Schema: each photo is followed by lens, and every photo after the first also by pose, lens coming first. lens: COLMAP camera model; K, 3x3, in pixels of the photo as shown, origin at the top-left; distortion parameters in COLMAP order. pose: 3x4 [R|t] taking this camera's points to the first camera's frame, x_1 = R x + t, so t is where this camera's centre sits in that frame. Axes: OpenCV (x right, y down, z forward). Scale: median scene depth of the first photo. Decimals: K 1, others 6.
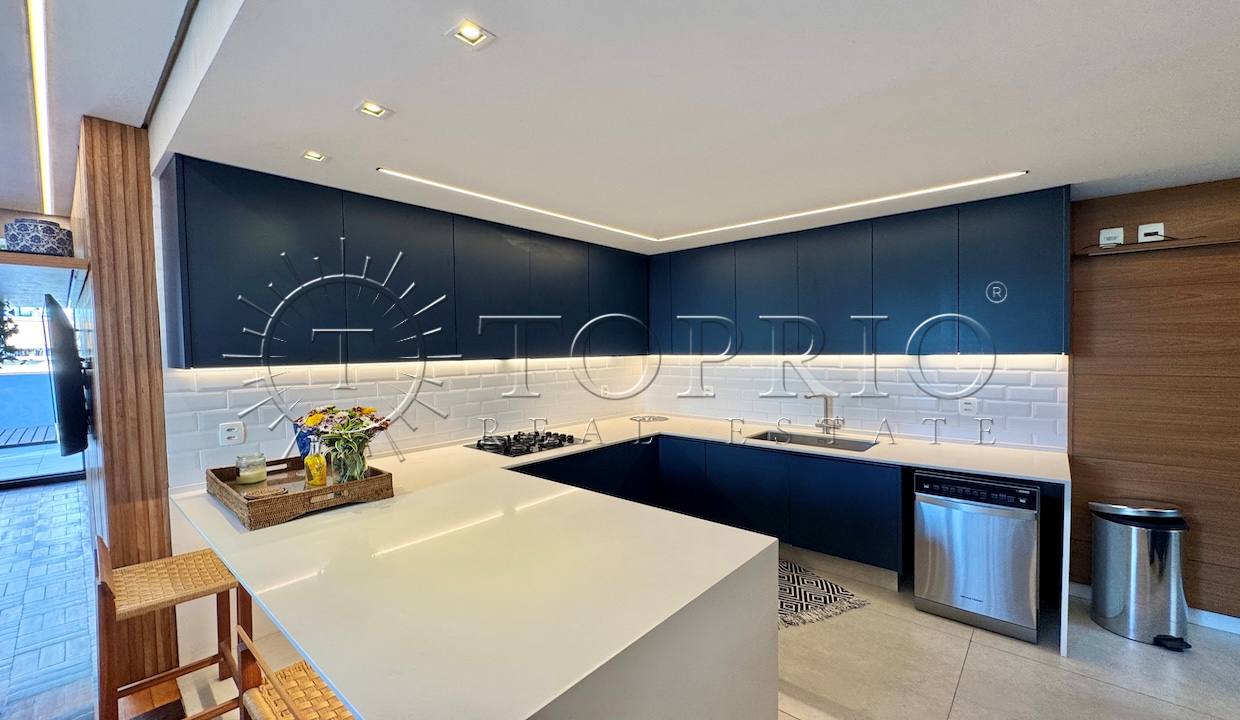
lens RADIAL K [[494.9, 0, 605.0], [0, 494.9, 366.1], [0, 0, 1]] dist [-0.001739, -0.000094]
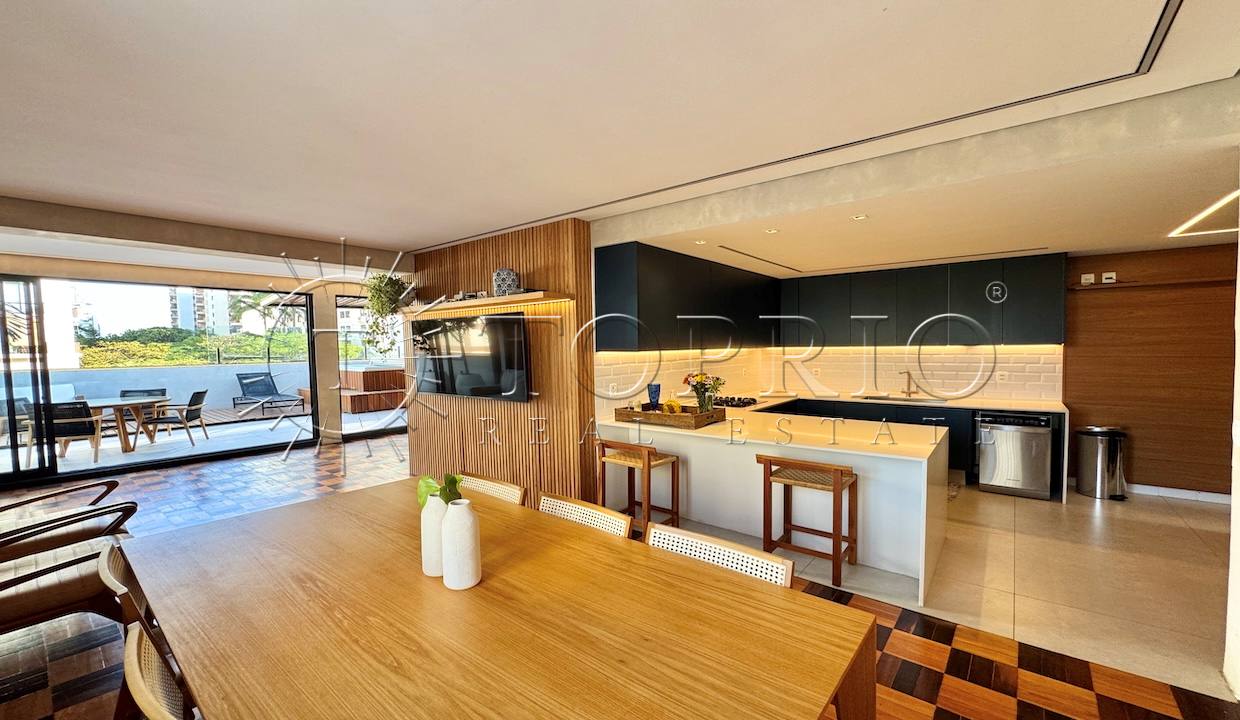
lens RADIAL K [[490.0, 0, 619.8], [0, 490.0, 365.2], [0, 0, 1]] dist [0.000428, 0.000115]
pose [[0.998633, -0.003309, 0.052161, -0.806927], [0.002965, 0.999973, 0.006674, 0.035119], [-0.052182, -0.006510, 0.998616, -0.728475]]
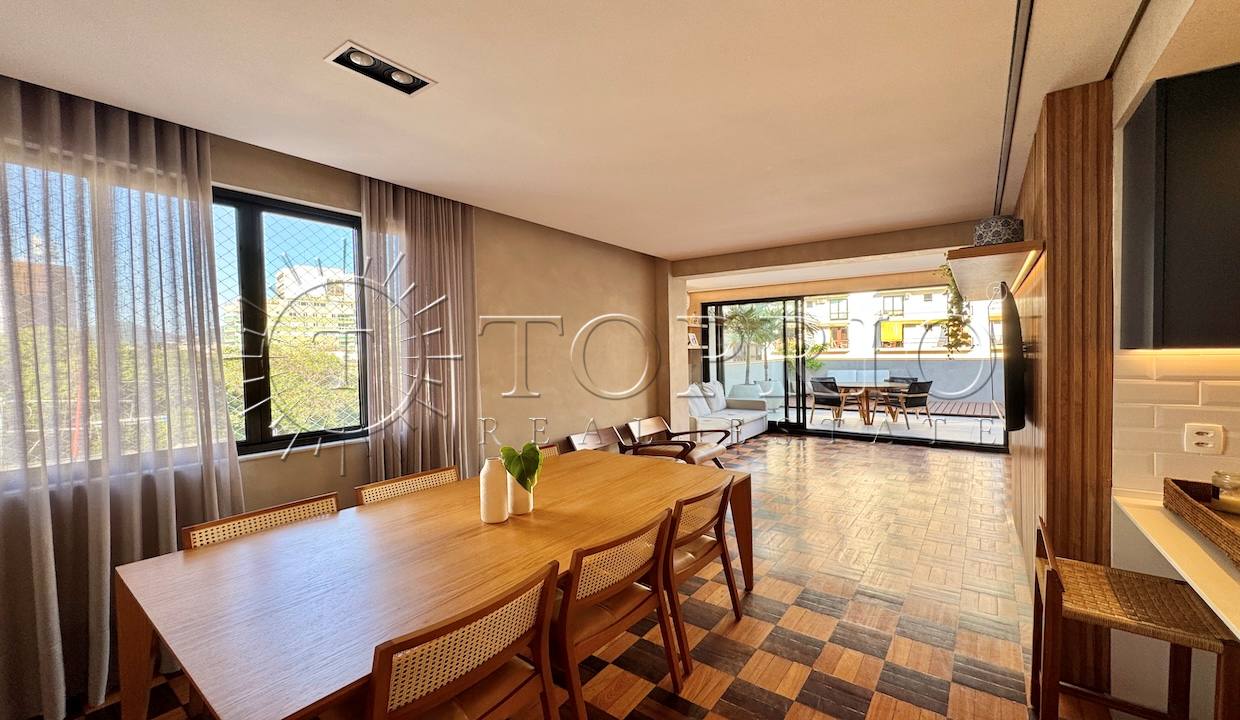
lens RADIAL K [[490.0, 0, 619.8], [0, 490.0, 365.2], [0, 0, 1]] dist [0.000428, 0.000115]
pose [[0.095108, 0.035118, -0.994847, -0.112113], [-0.017845, 0.999277, 0.033568, 0.017069], [0.995307, 0.014561, 0.095666, 0.046331]]
